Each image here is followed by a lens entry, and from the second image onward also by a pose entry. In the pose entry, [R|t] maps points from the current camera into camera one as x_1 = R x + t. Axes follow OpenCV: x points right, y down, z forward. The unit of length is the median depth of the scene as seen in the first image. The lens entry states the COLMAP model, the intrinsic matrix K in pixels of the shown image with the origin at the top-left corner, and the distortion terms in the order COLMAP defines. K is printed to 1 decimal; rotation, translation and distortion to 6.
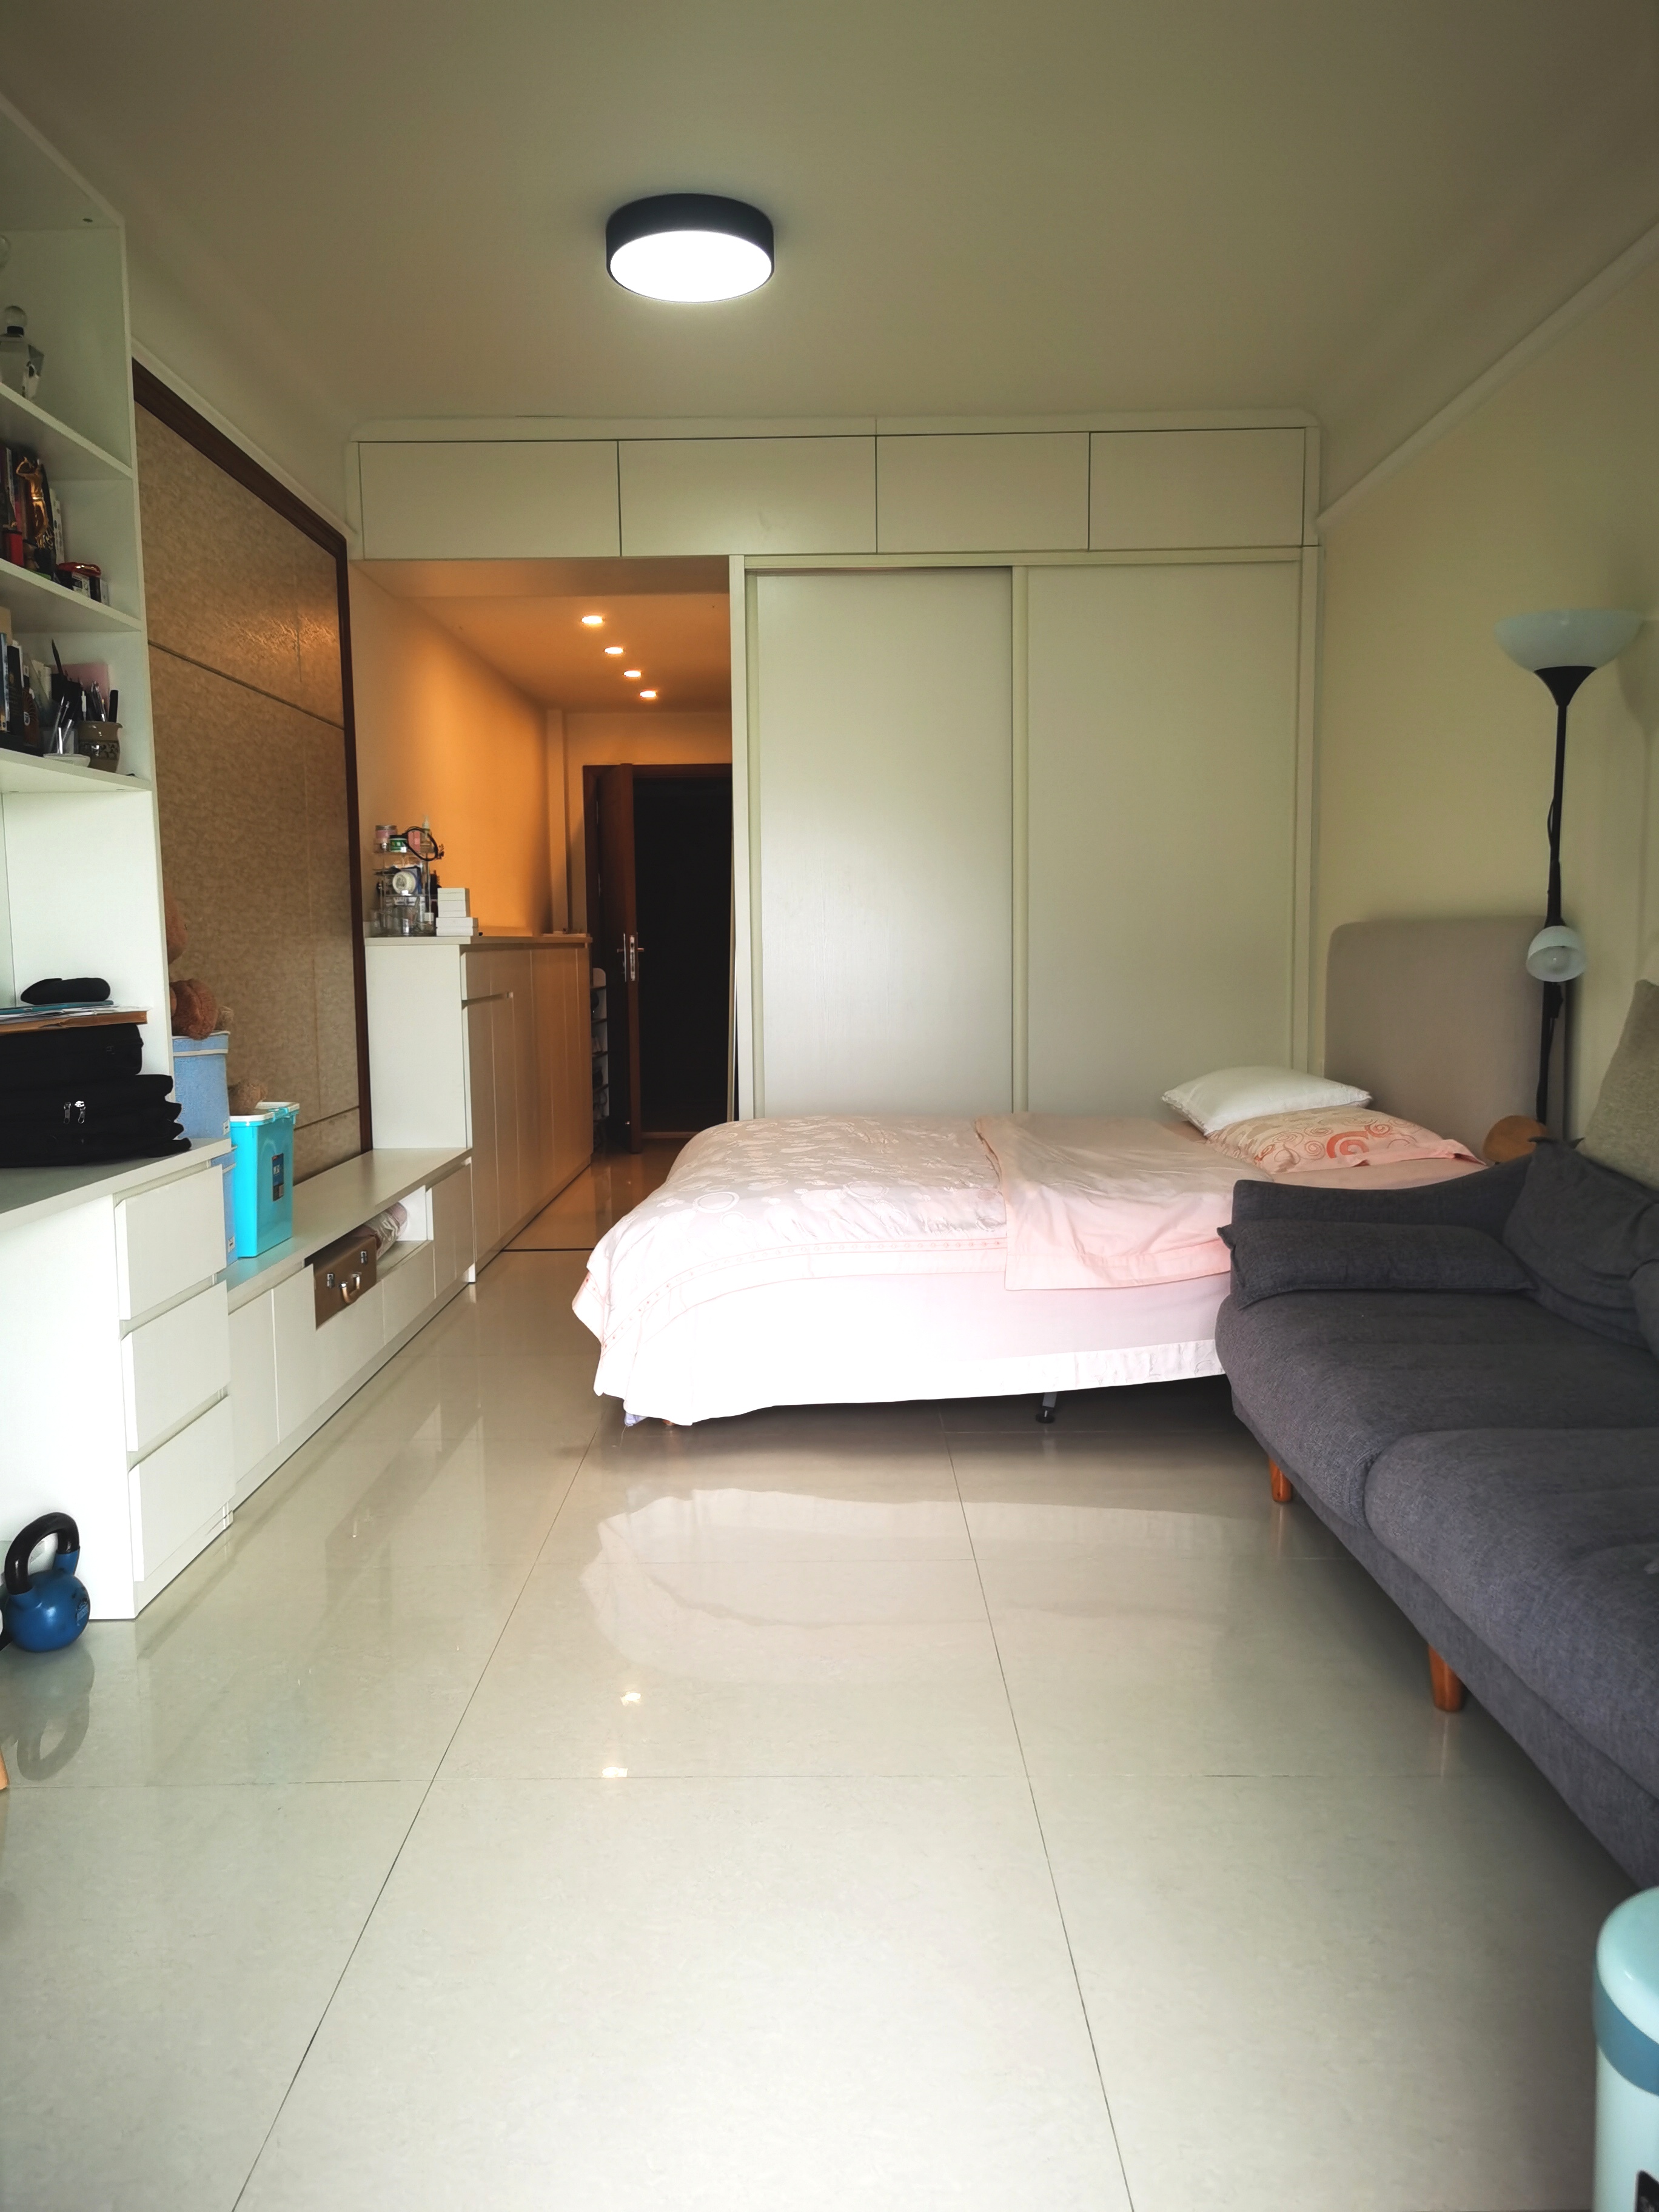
lens RADIAL K [[1732.1, 0, 829.5], [0, 1732.1, 1106.0], [0, 0, 1]] dist [0.069291, -0.116772]
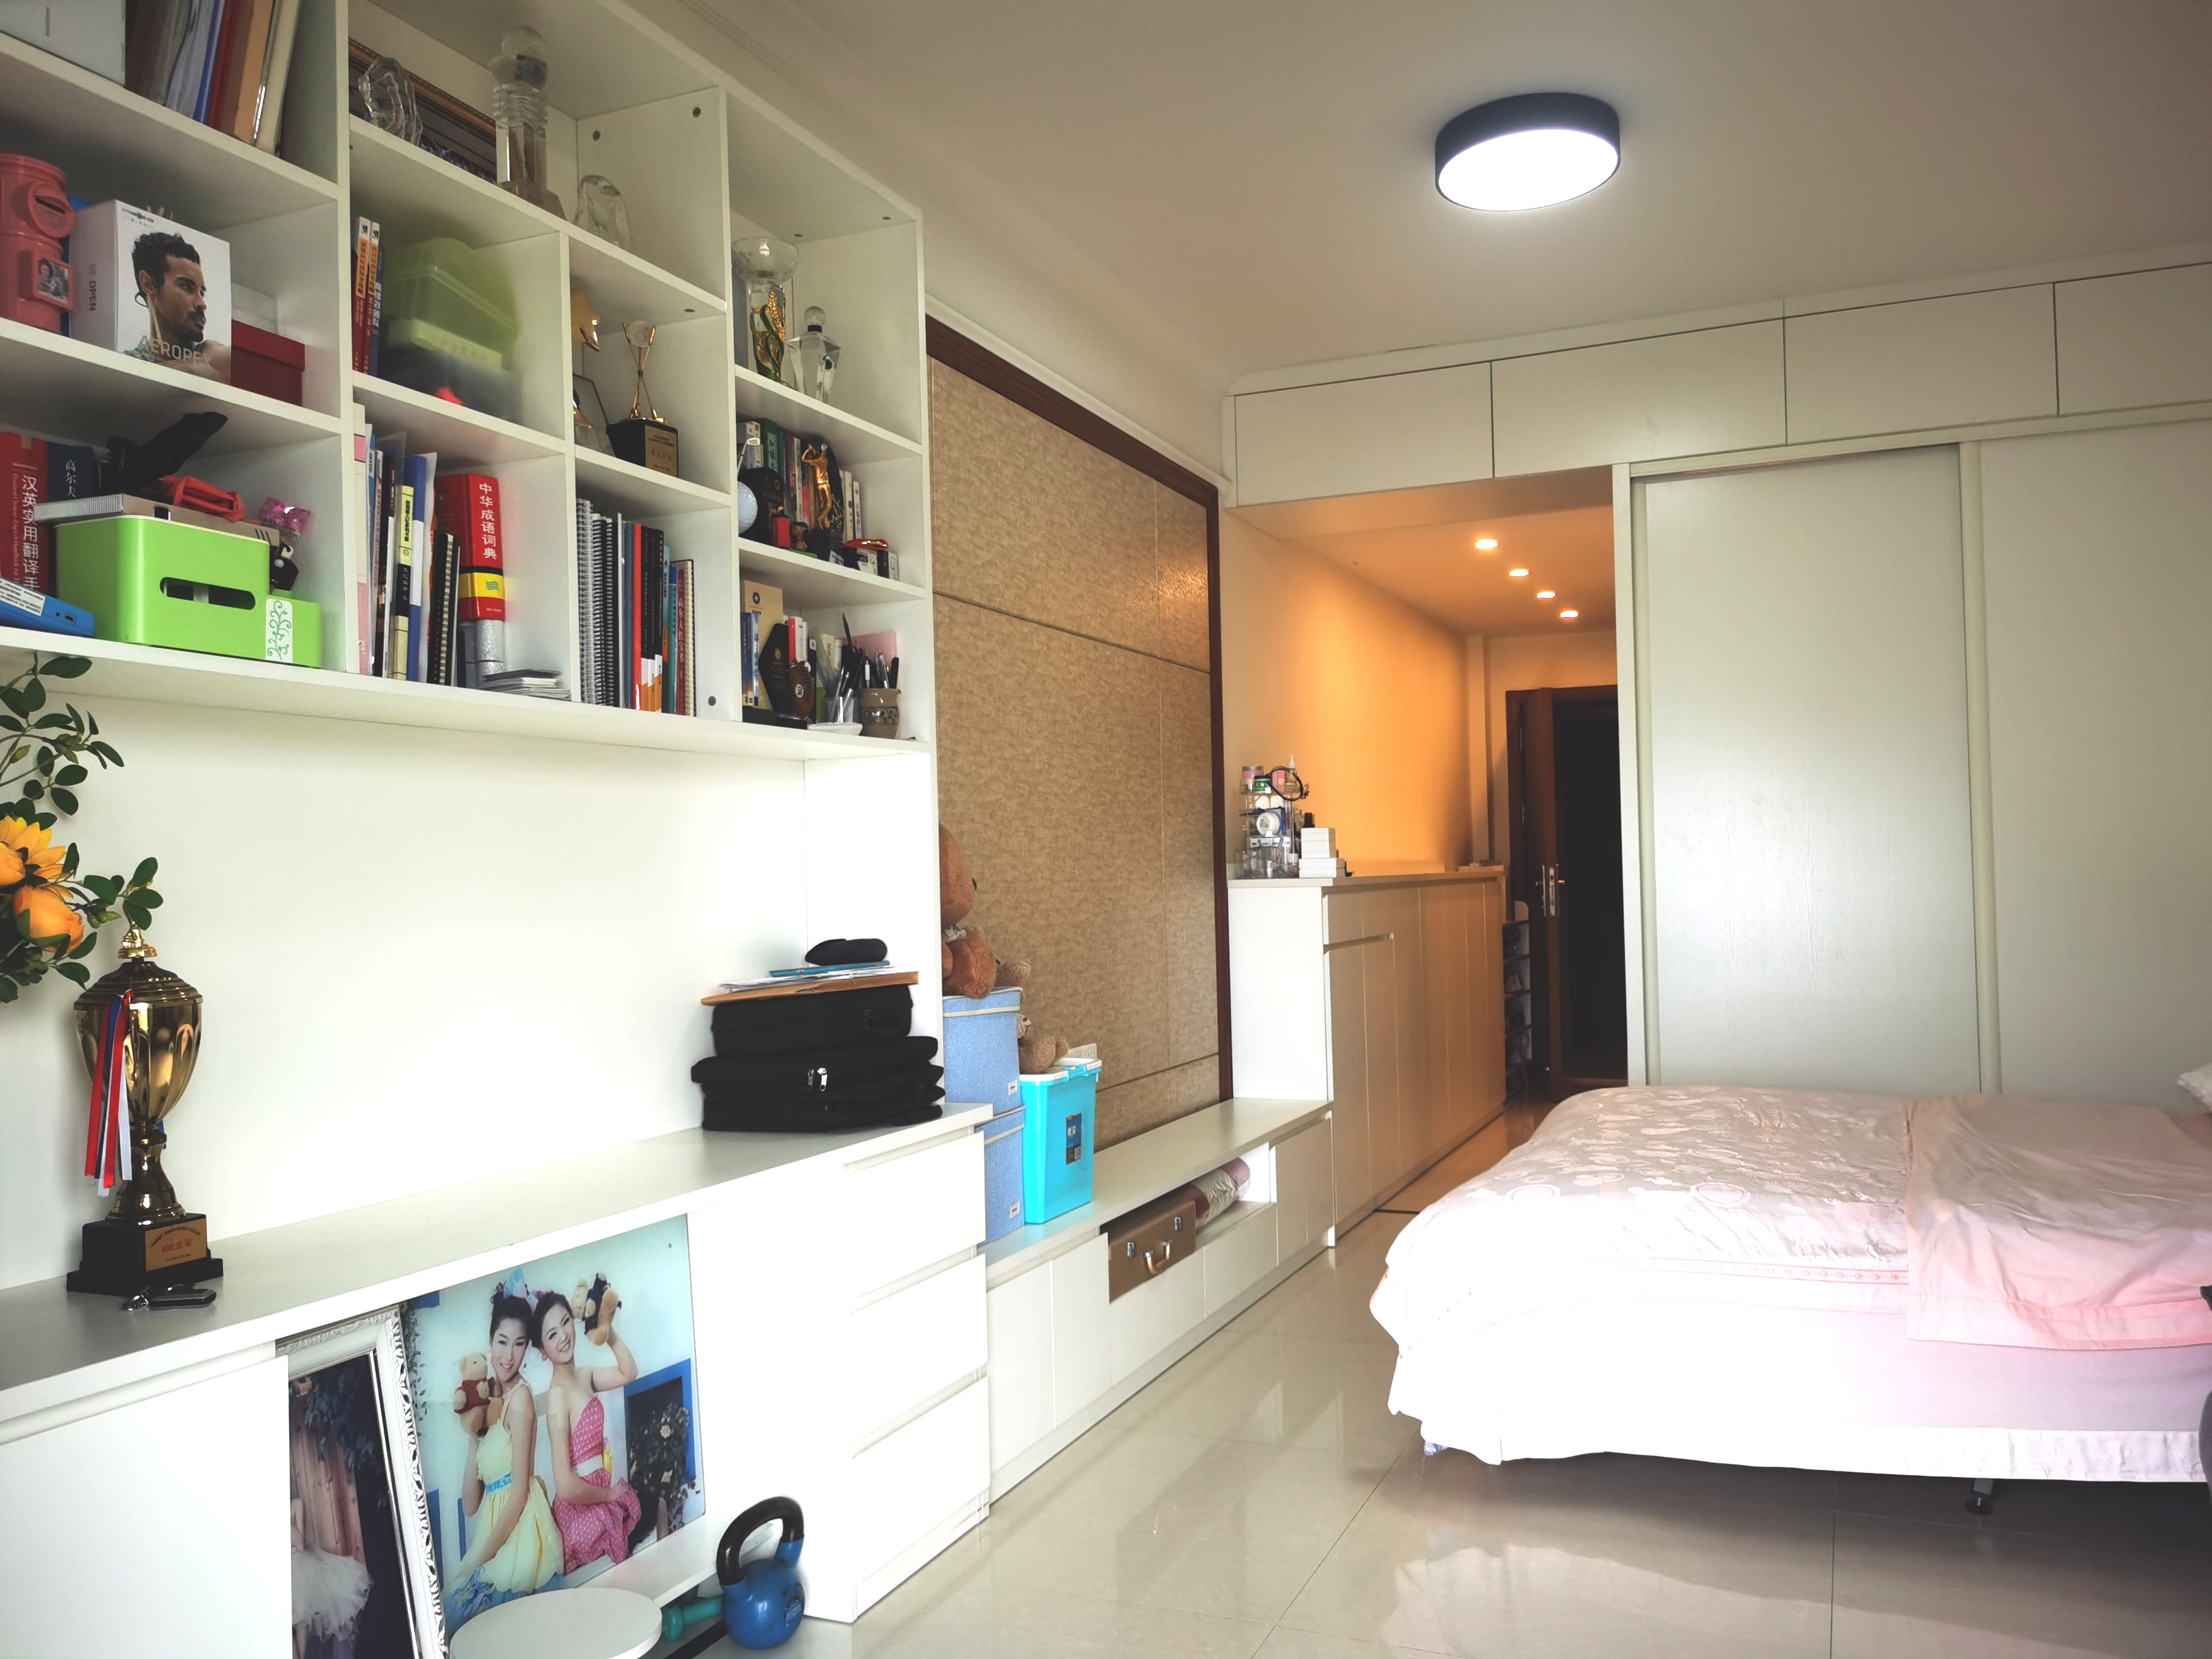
lens RADIAL K [[1732.1, 0, 1106.0], [0, 1732.1, 829.5], [0, 0, 1]] dist [0.069291, -0.116772]
pose [[0.919048, -0.016168, -0.393814, 0.074452], [-0.028154, 0.993913, -0.106509, -0.024898], [0.393139, 0.108975, 0.912998, 0.099451]]
